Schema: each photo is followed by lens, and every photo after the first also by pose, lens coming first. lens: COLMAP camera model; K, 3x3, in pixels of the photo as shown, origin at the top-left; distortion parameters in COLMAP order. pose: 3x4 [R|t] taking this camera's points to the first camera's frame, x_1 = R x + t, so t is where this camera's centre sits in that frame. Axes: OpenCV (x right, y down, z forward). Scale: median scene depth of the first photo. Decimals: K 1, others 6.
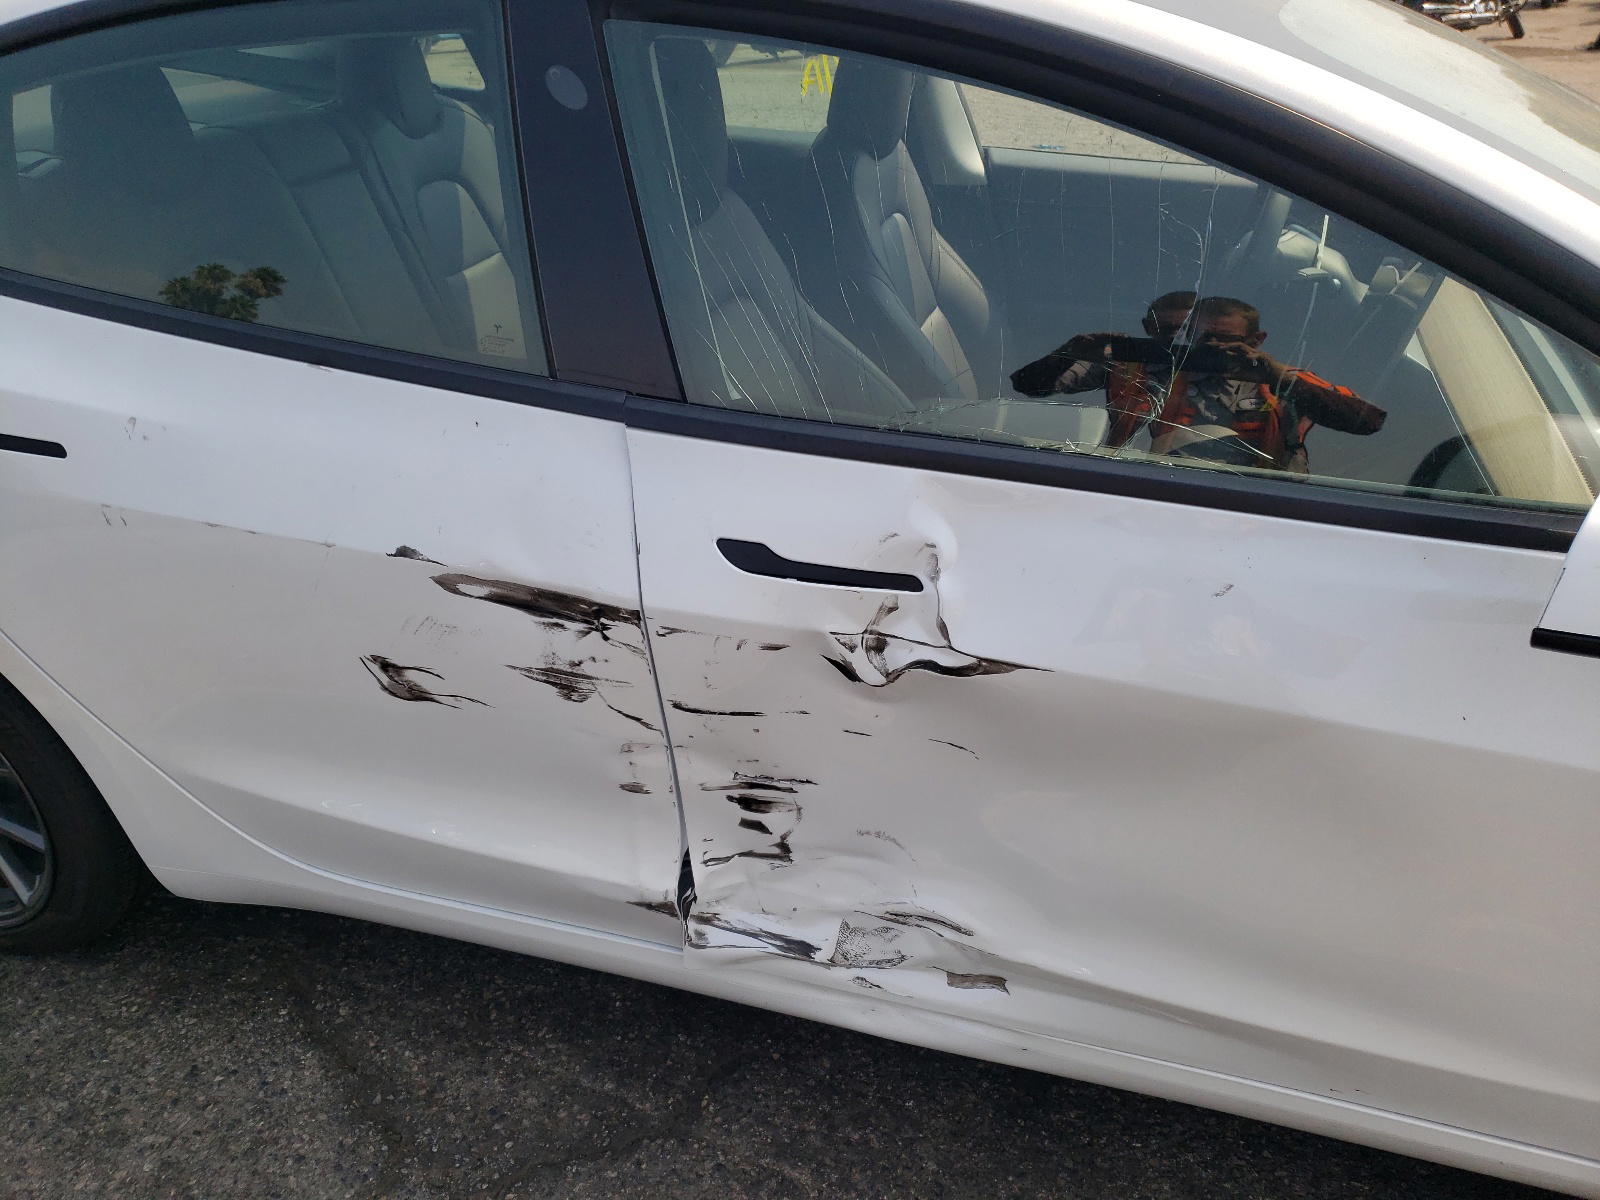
lens RADIAL K [[1210.2, 0, 800.0], [0, 1210.2, 600.0], [0, 0, 1]] dist [0.045090, -0.000698]
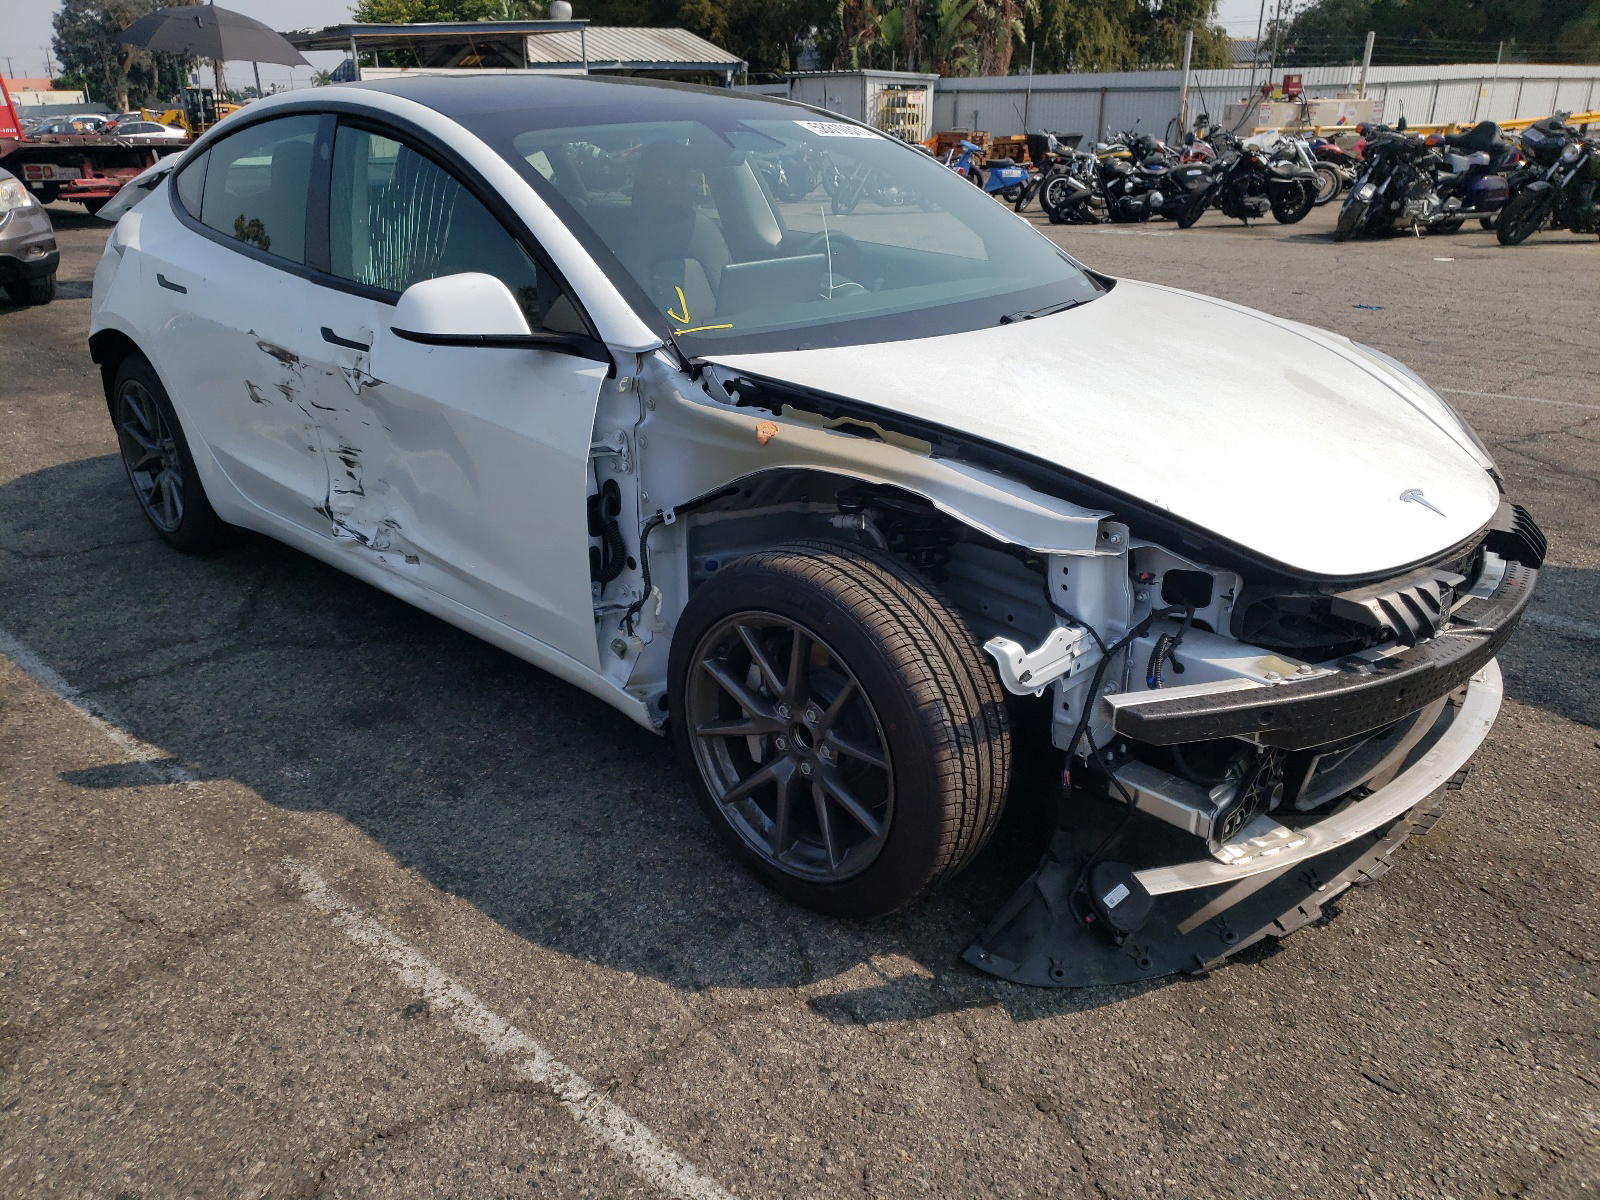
lens RADIAL K [[1210.2, 0, 800.0], [0, 1210.2, 600.0], [0, 0, 1]] dist [0.045090, -0.000698]
pose [[0.889655, 0.178866, -0.420144, 1.659727], [-0.227978, 0.971198, -0.069281, 0.374612], [0.395651, 0.157419, 0.904809, -0.648266]]
